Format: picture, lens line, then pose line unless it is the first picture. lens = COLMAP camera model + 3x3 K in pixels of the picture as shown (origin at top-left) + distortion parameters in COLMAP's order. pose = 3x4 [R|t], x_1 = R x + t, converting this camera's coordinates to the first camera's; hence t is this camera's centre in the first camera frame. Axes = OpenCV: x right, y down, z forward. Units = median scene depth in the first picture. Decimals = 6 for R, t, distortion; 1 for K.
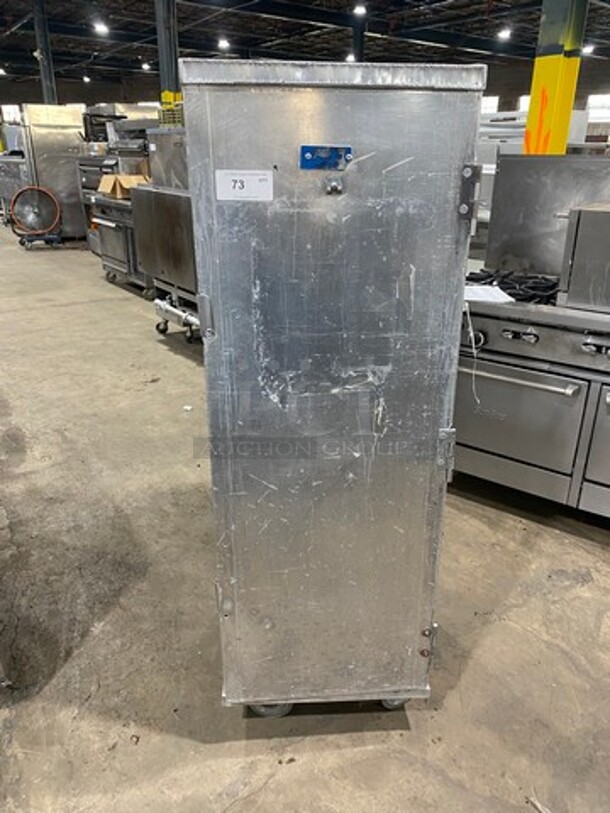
lens RADIAL K [[611.0, 0, 305.0], [0, 611.0, 406.5], [0, 0, 1]] dist [-0.015636, -0.002108]
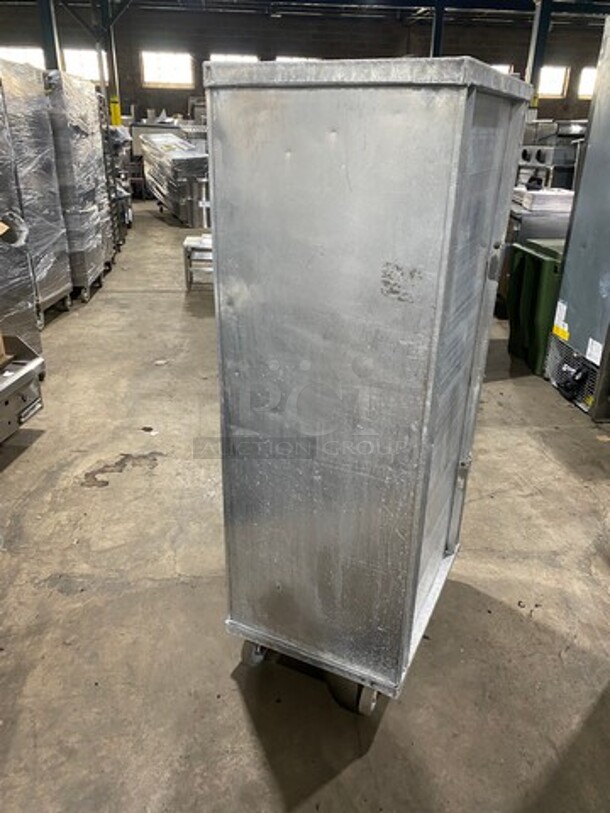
lens RADIAL K [[611.0, 0, 305.0], [0, 611.0, 406.5], [0, 0, 1]] dist [-0.015636, -0.002108]
pose [[-0.877271, -0.213848, 0.429727, -0.342648], [0.164253, 0.707477, 0.687385, -0.719651], [-0.451018, 0.673606, -0.585523, 1.683896]]
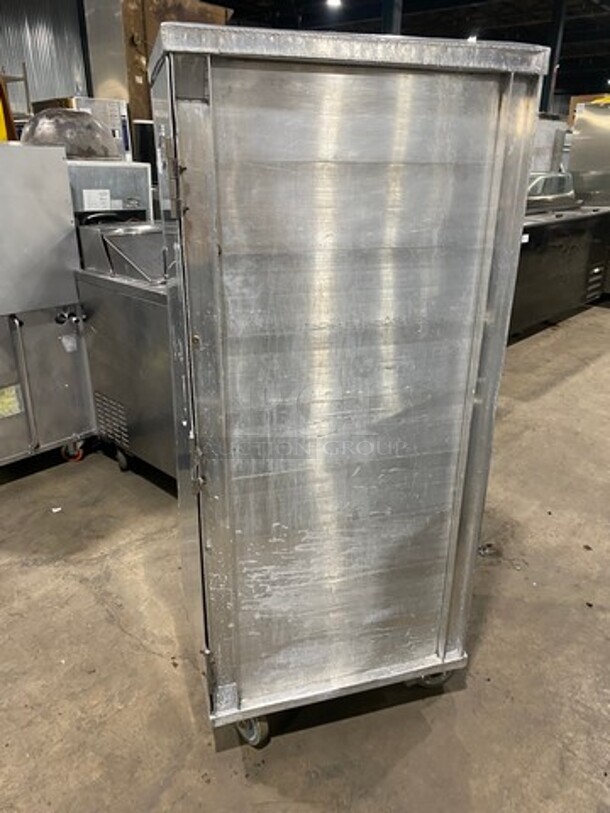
lens RADIAL K [[611.0, 0, 305.0], [0, 611.0, 406.5], [0, 0, 1]] dist [-0.015636, -0.002108]
pose [[0.229152, 0.362999, -0.903173, 0.874725], [-0.385455, 0.885853, 0.258241, -0.242032], [0.893820, 0.288955, 0.342915, 0.656791]]
